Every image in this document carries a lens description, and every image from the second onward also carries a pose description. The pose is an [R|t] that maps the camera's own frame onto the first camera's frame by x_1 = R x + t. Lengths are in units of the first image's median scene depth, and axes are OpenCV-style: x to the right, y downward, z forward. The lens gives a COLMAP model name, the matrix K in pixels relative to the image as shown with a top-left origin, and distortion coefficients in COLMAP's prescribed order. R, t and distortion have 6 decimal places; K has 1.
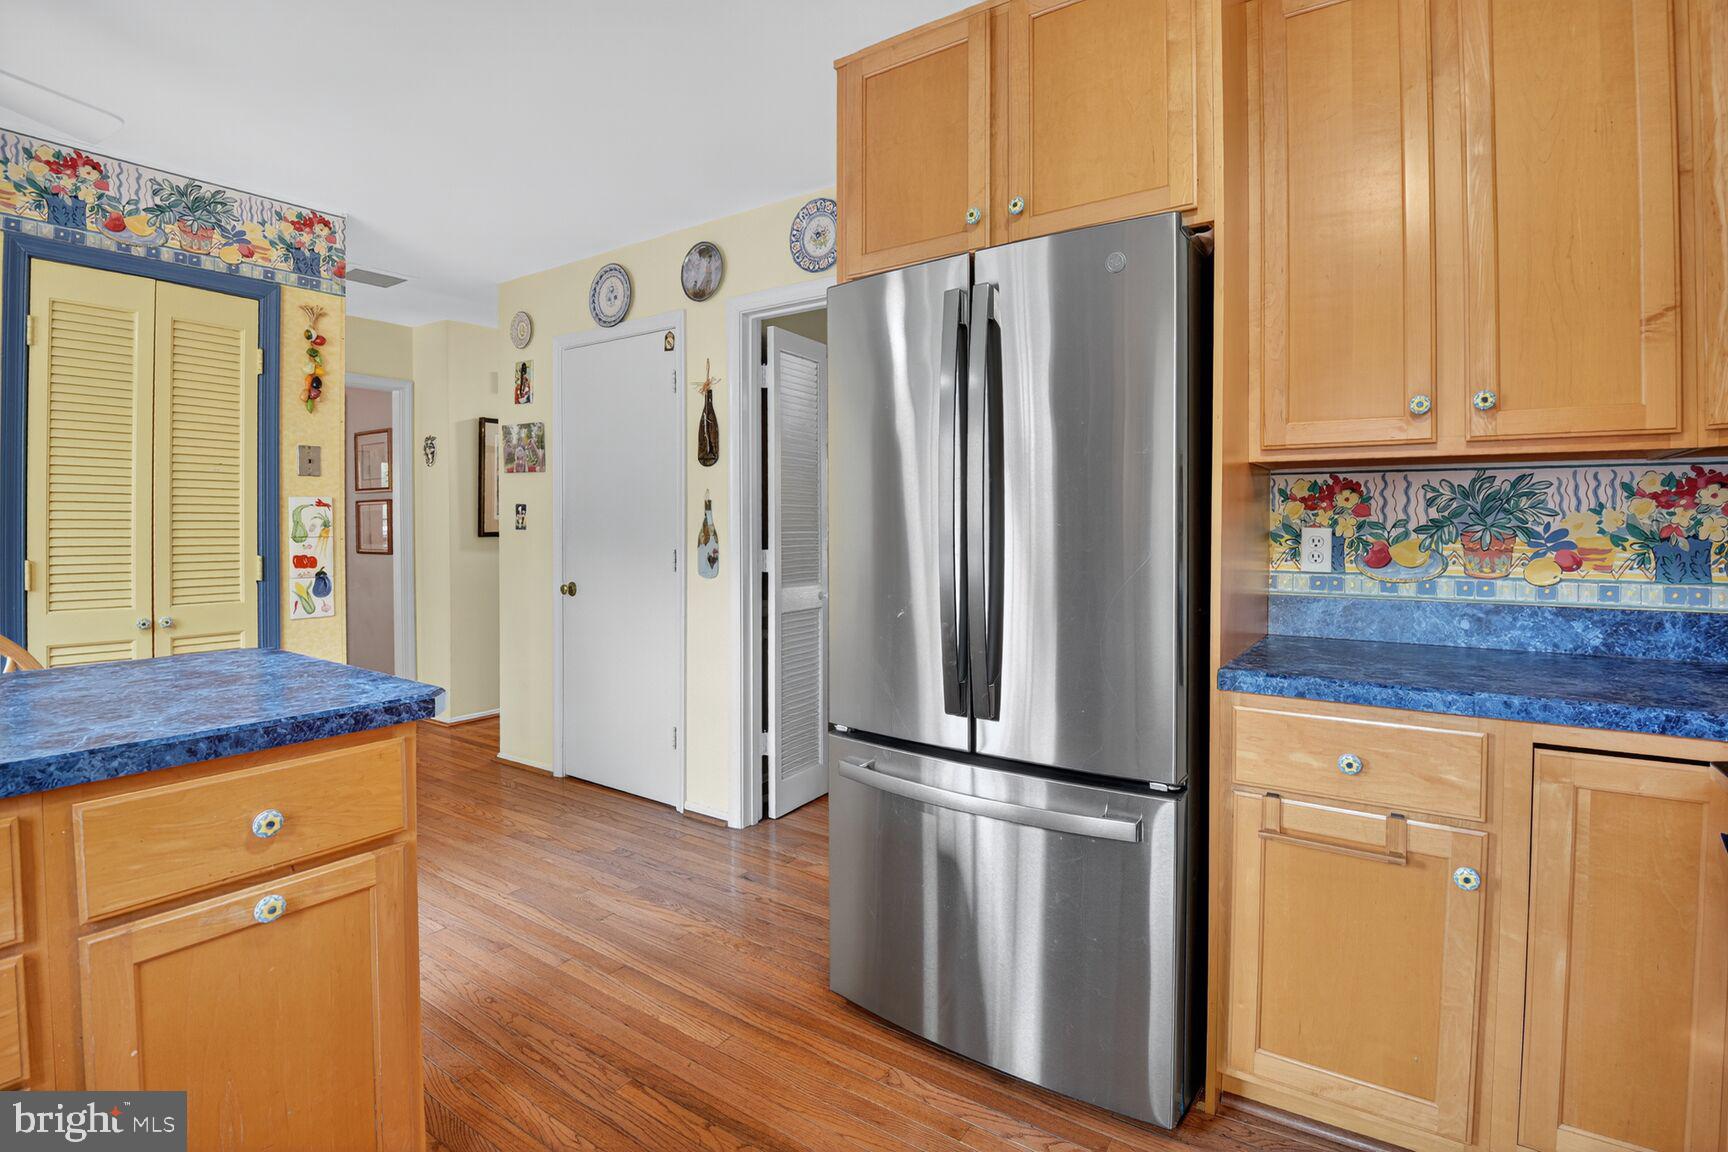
lens RADIAL K [[811.5, 0, 871.4], [0, 811.5, 541.3], [0, 0, 1]] dist [-0.002558, -0.020278]
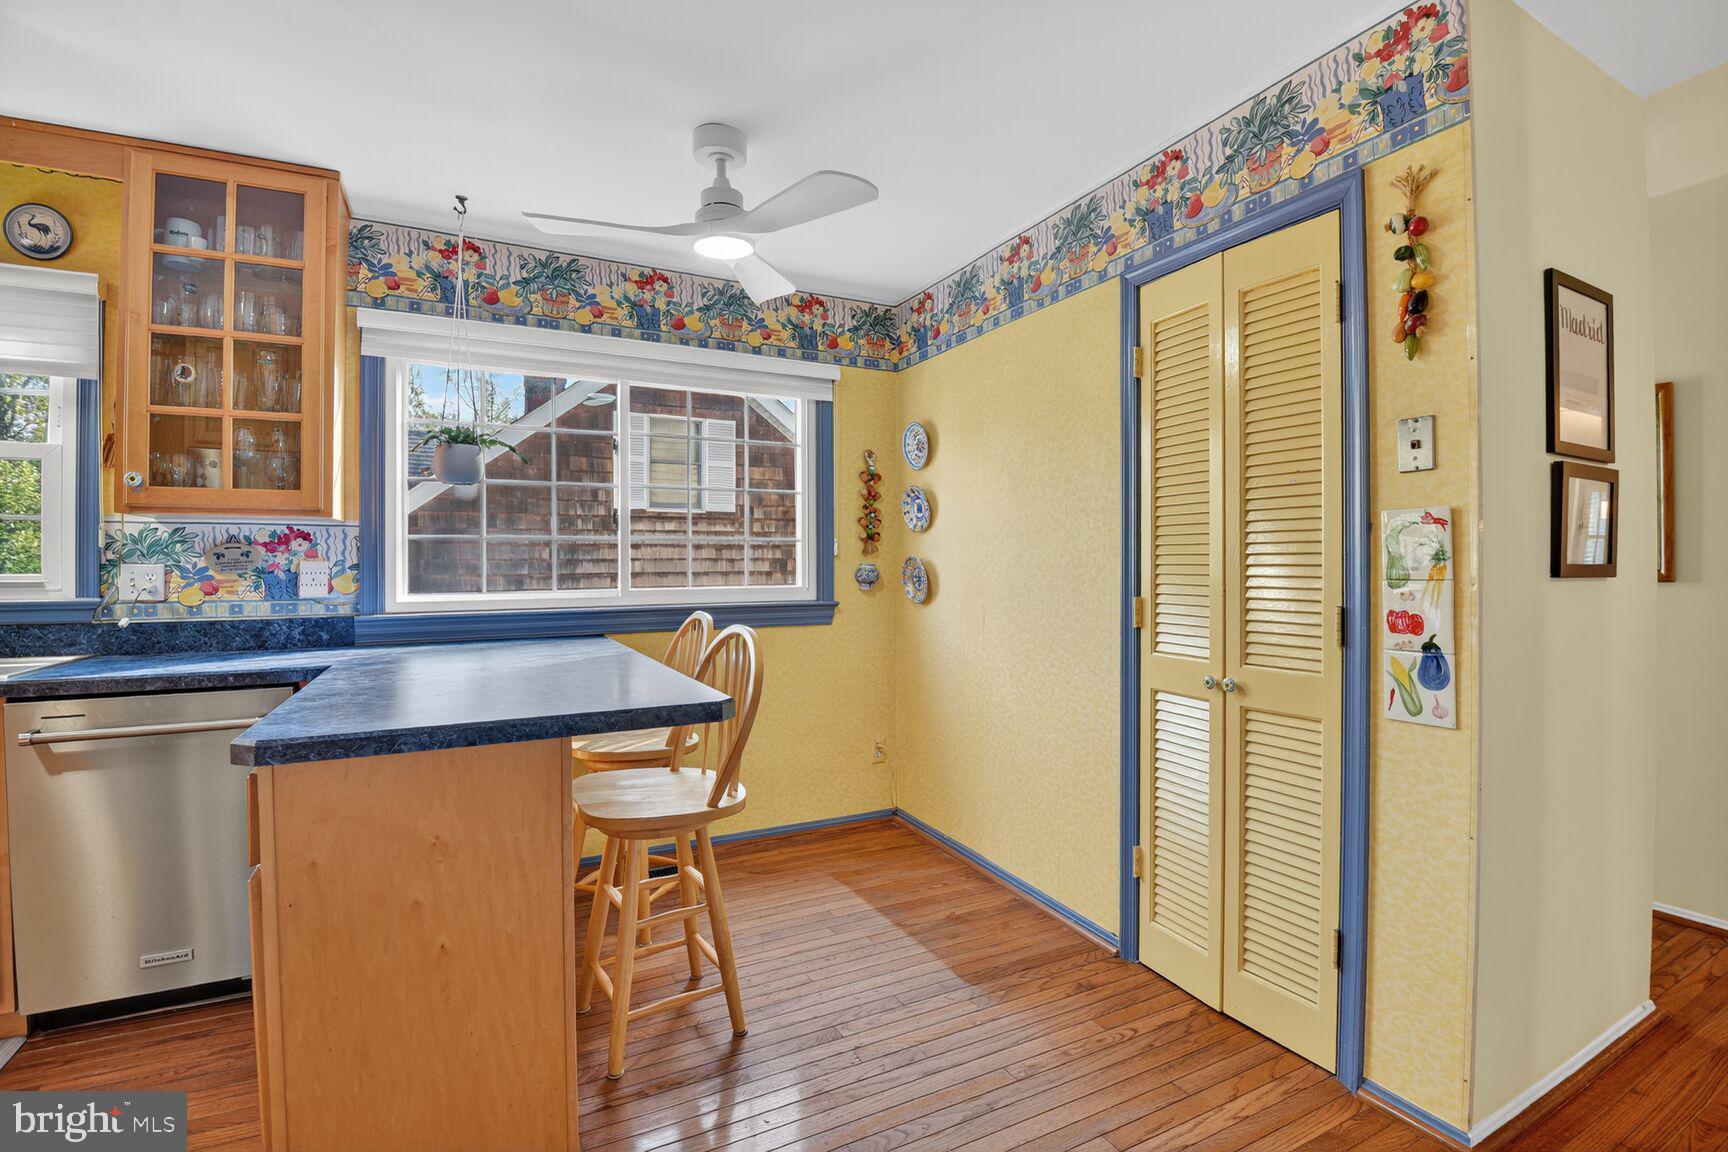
lens RADIAL K [[805.0, 0, 865.8], [0, 805.0, 553.3], [0, 0, 1]] dist [-0.000662, -0.020919]
pose [[-0.474947, -0.011550, -0.879938, -0.024842], [-0.015443, 0.999869, -0.004789, -0.016301], [0.879879, 0.011314, -0.475064, 1.028058]]
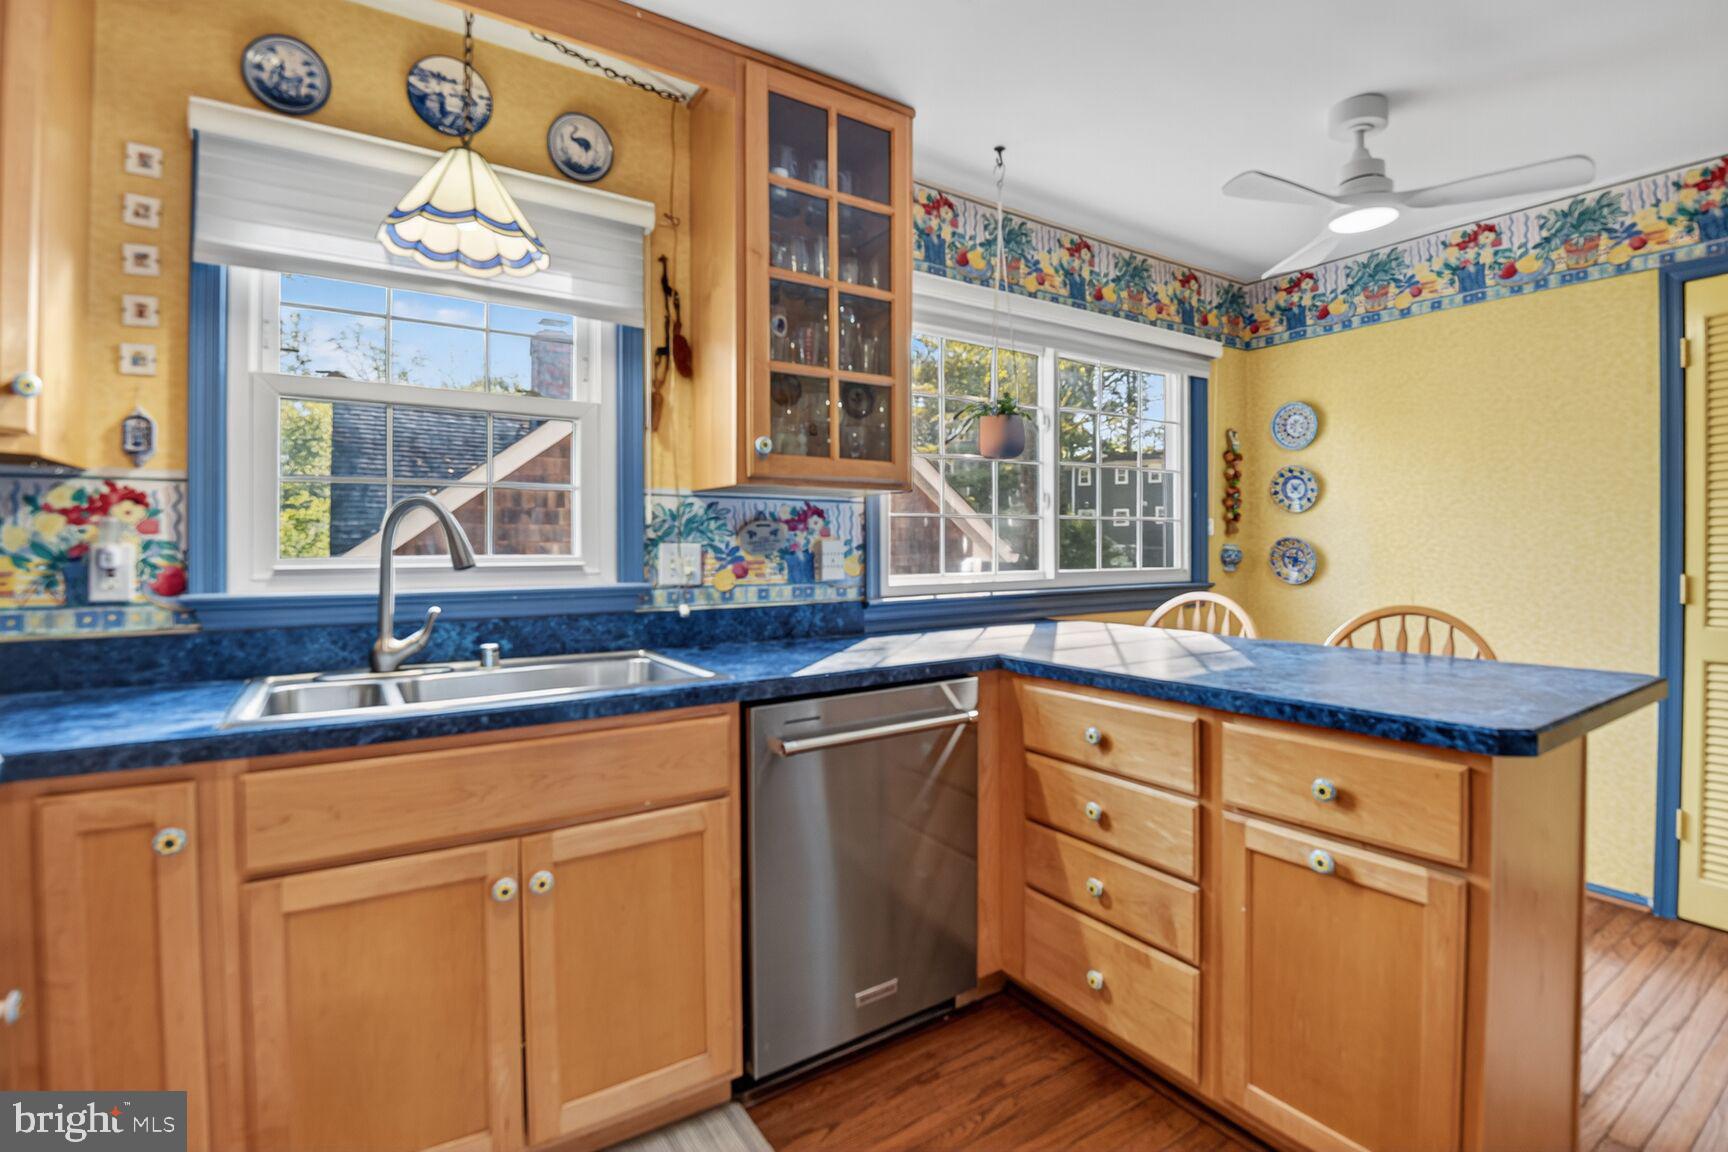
lens RADIAL K [[811.5, 0, 871.4], [0, 811.5, 541.3], [0, 0, 1]] dist [-0.002558, -0.020278]
pose [[-0.372141, -0.004317, -0.928166, 0.254657], [-0.017530, 0.999844, 0.002378, -0.002897], [0.928011, 0.017156, -0.372158, 0.341471]]
